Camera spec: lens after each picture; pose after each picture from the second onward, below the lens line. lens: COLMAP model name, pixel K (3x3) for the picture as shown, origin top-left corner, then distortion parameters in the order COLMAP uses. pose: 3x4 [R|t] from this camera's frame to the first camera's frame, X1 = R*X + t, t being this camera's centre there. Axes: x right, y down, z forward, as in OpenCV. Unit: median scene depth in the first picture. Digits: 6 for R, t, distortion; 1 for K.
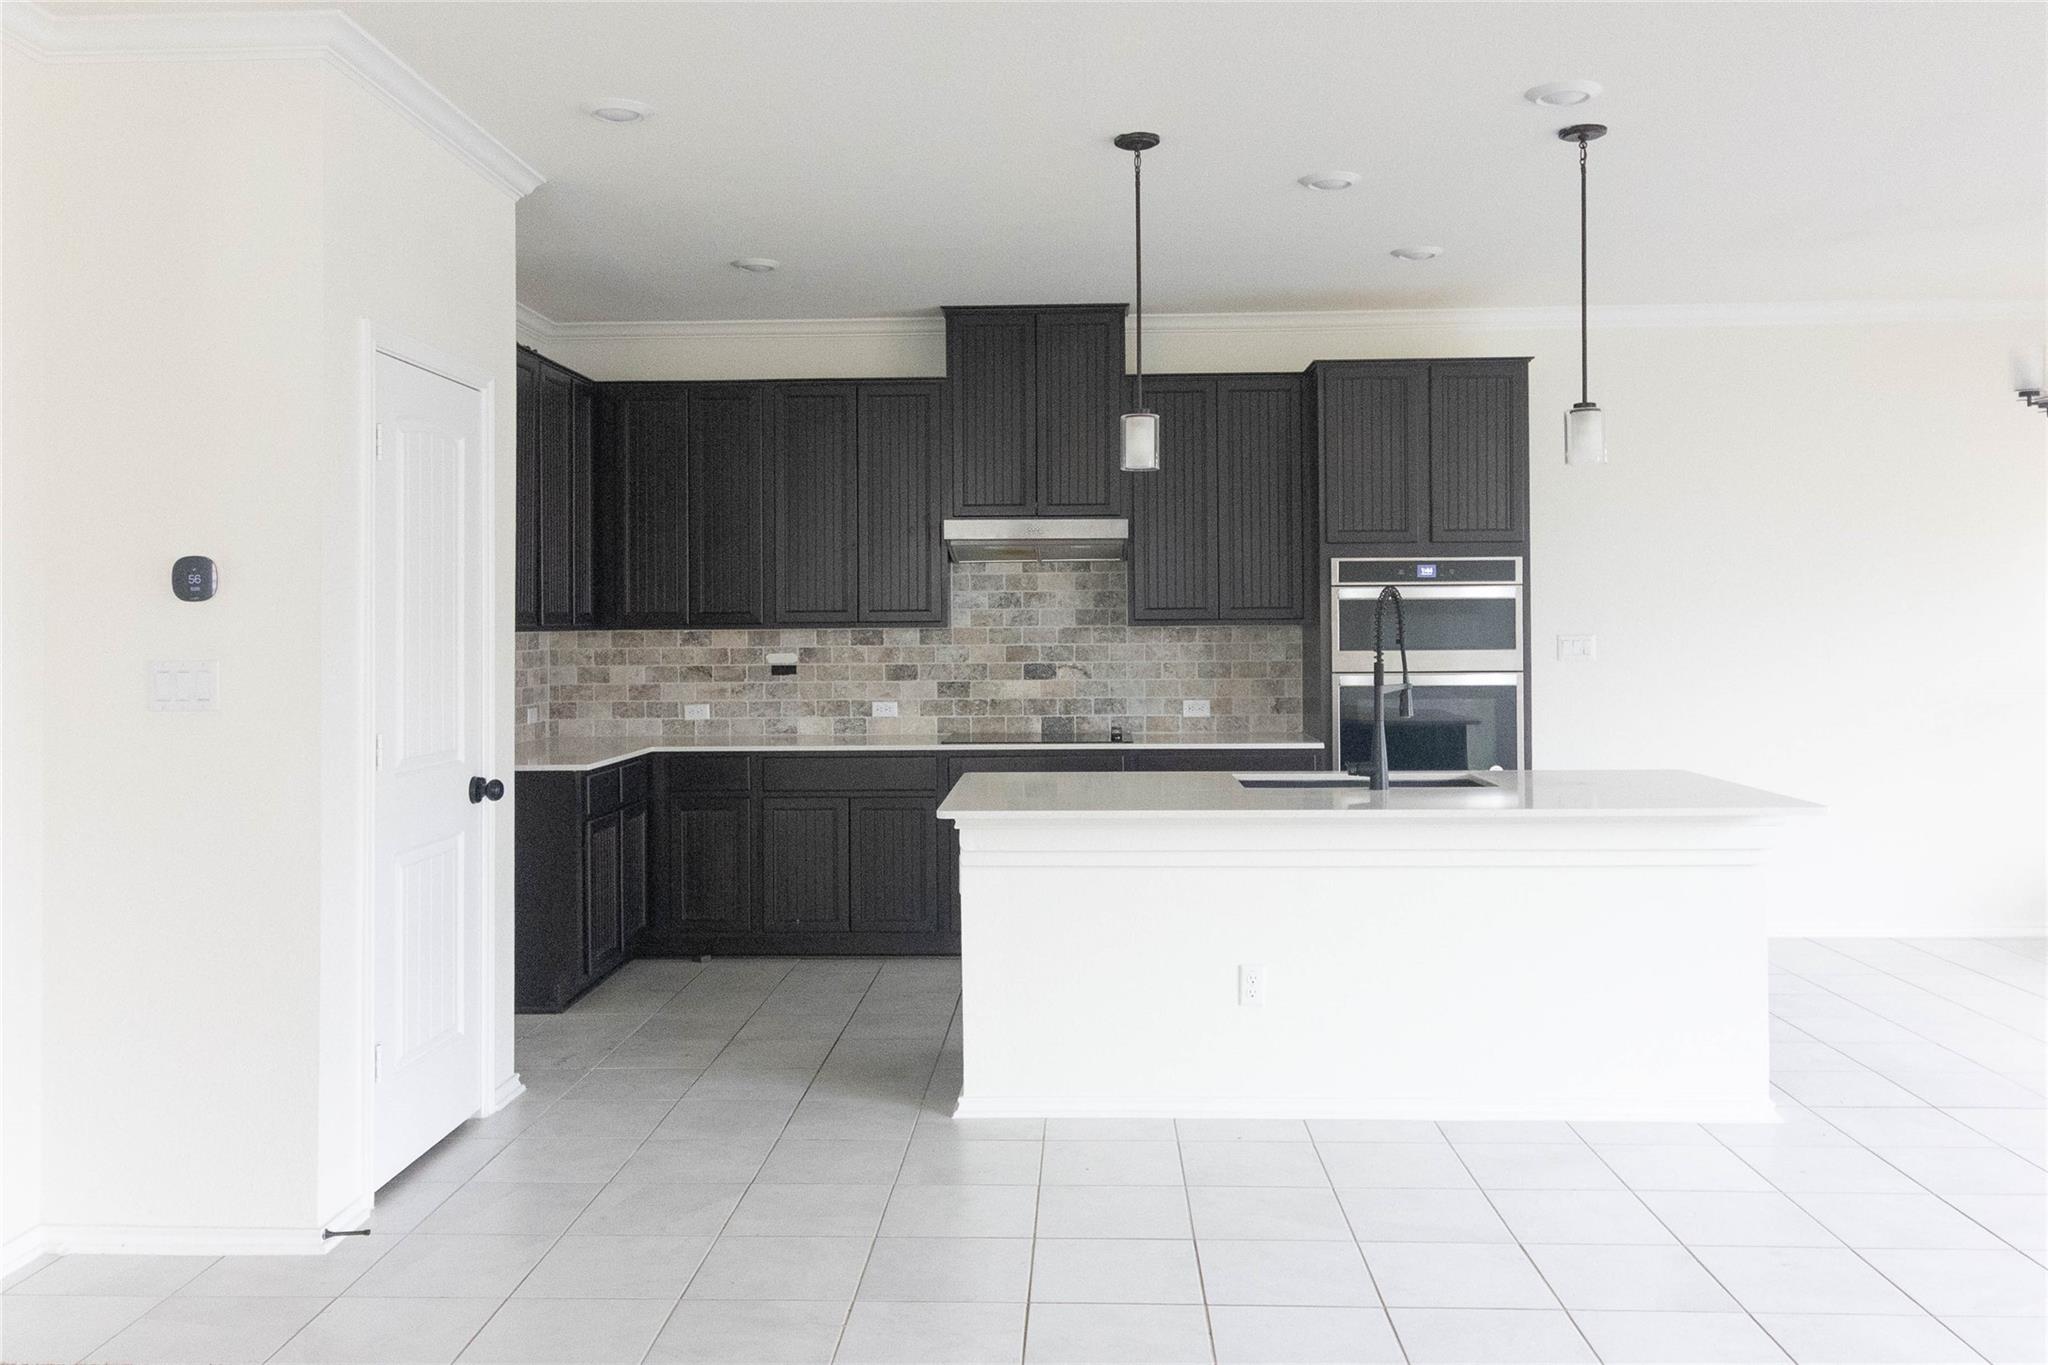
lens RADIAL K [[1667.4, 0, 1017.3], [0, 1667.4, 607.0], [0, 0, 1]] dist [0.007812, -0.009308]
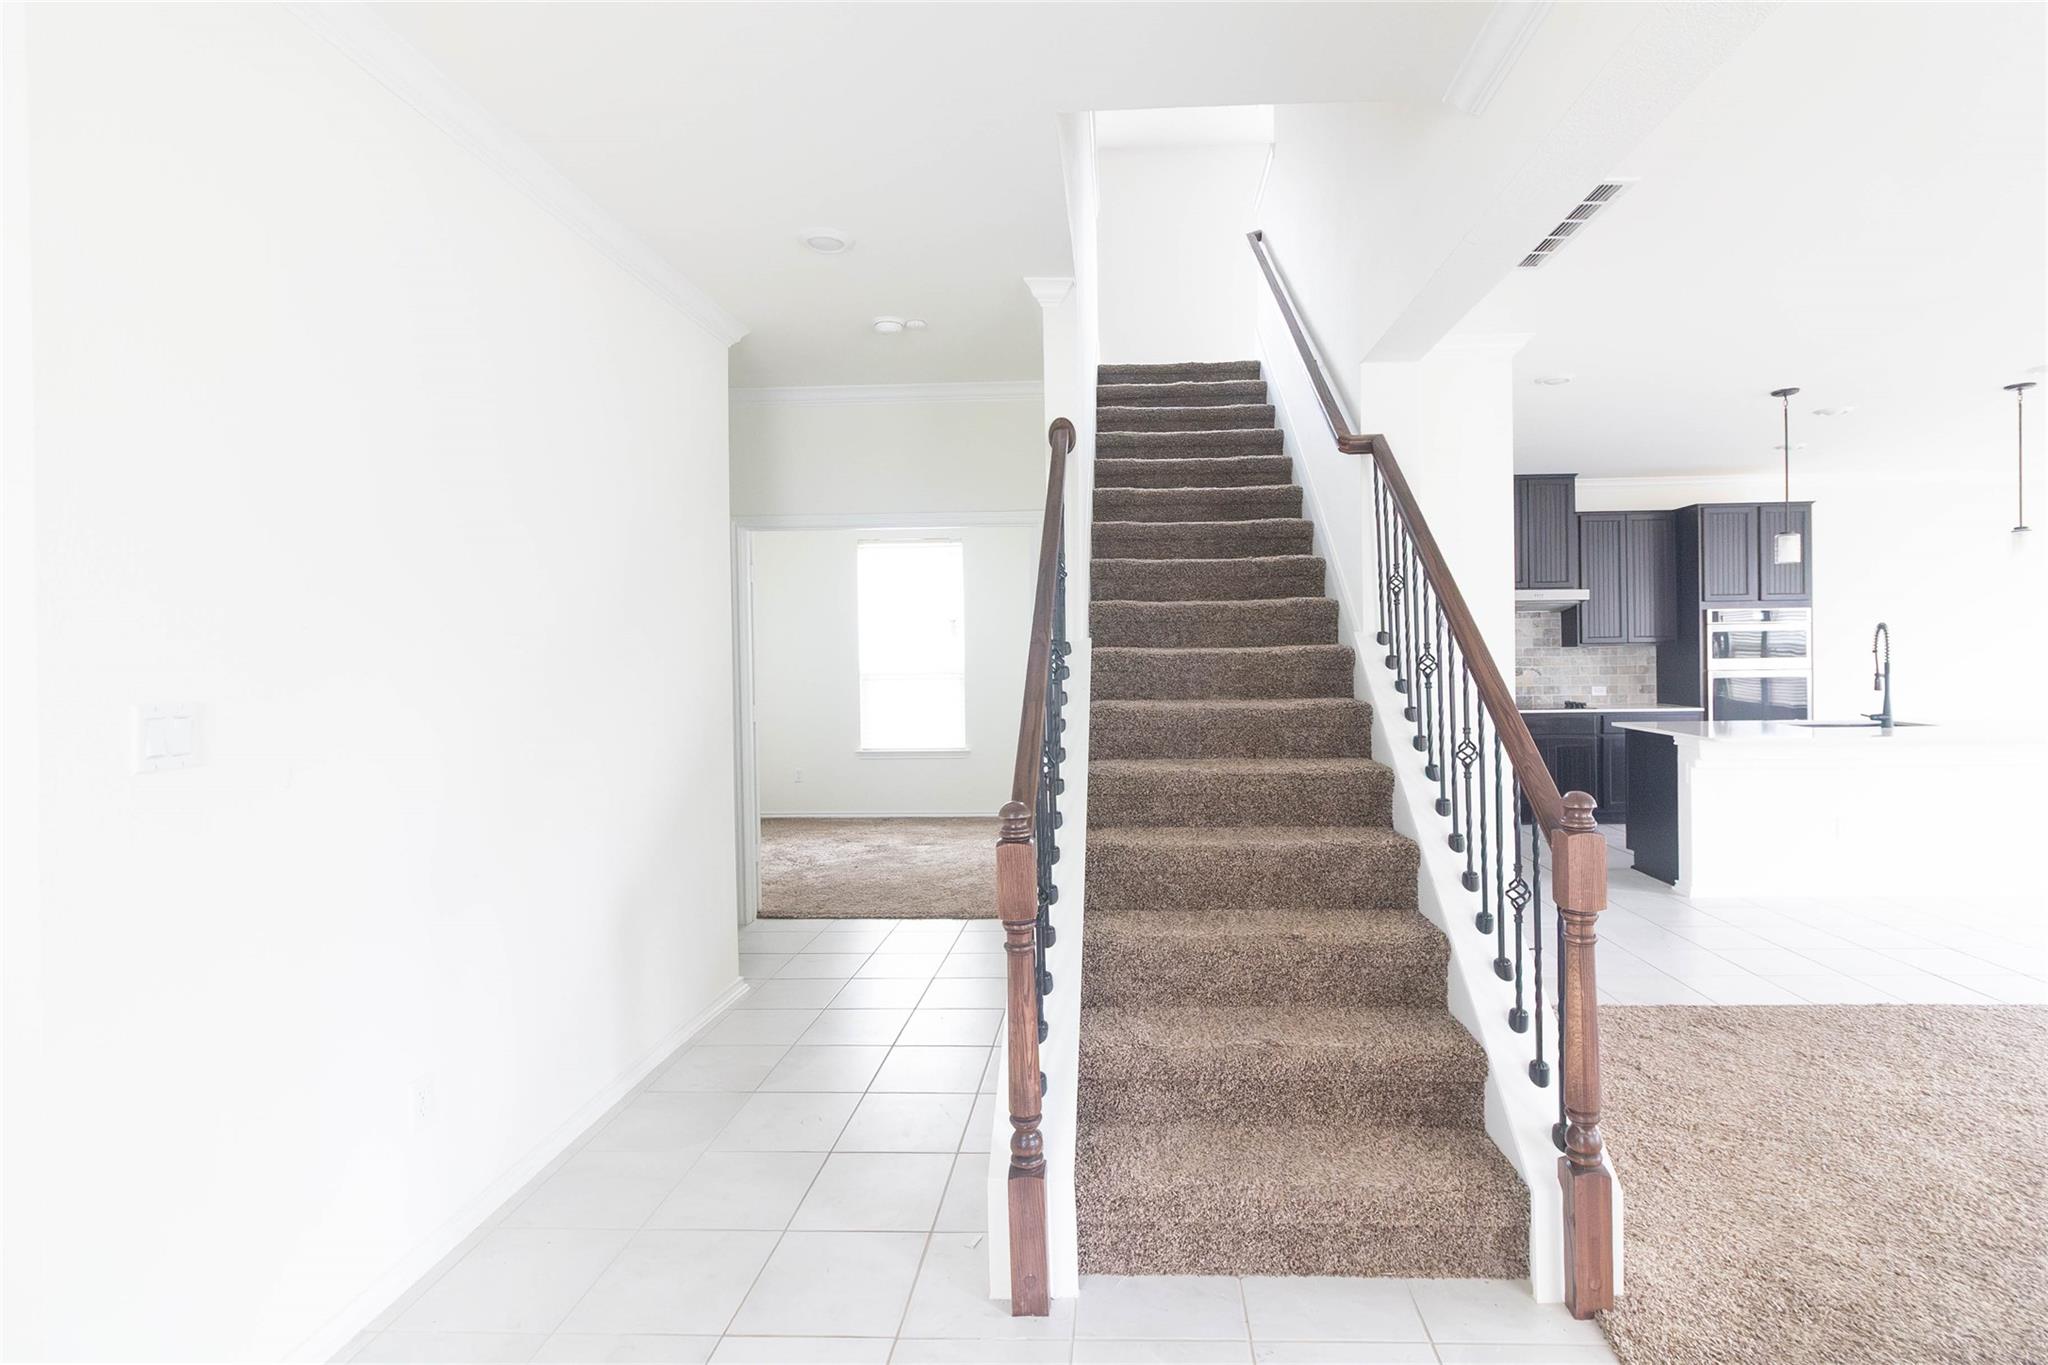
lens RADIAL K [[954.2, 0, 1056.7], [0, 954.2, 649.1], [0, 0, 1]] dist [-0.000718, 0.001120]
pose [[0.999931, -0.006754, -0.009559, -0.525898], [0.006812, 0.999959, 0.006025, 0.003883], [0.009518, -0.006090, 0.999936, -0.078749]]
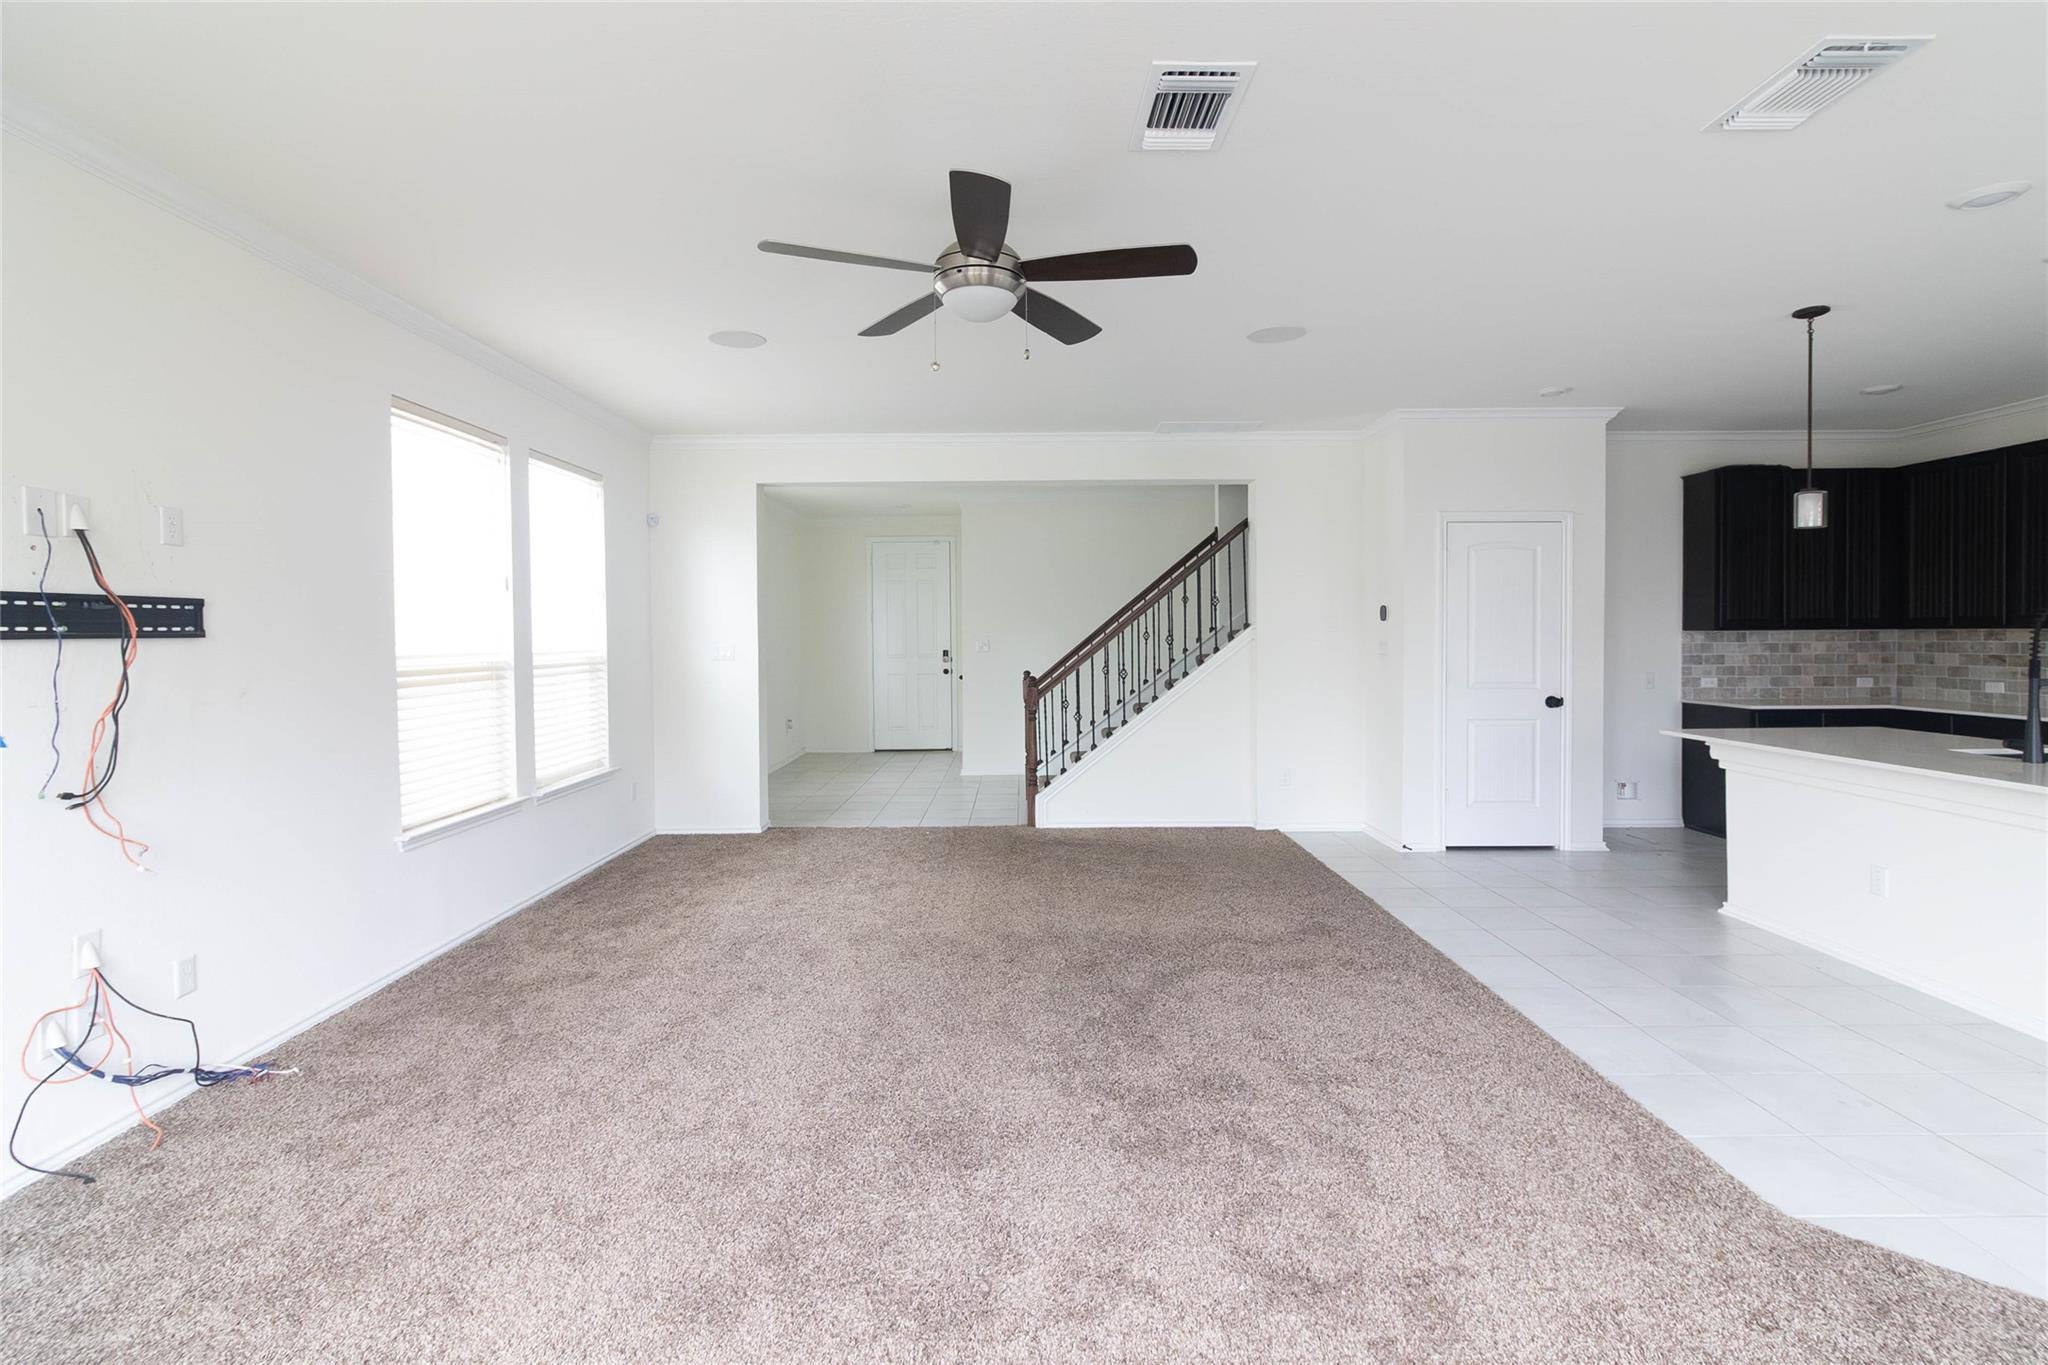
lens RADIAL K [[954.2, 0, 1018.9], [0, 954.2, 645.8], [0, 0, 1]] dist [-0.000718, 0.001120]
pose [[0.043202, 0.020064, -0.998865, 0.626235], [0.017063, 0.999638, 0.020818, -0.003104], [0.998921, -0.017943, 0.042844, 0.158997]]
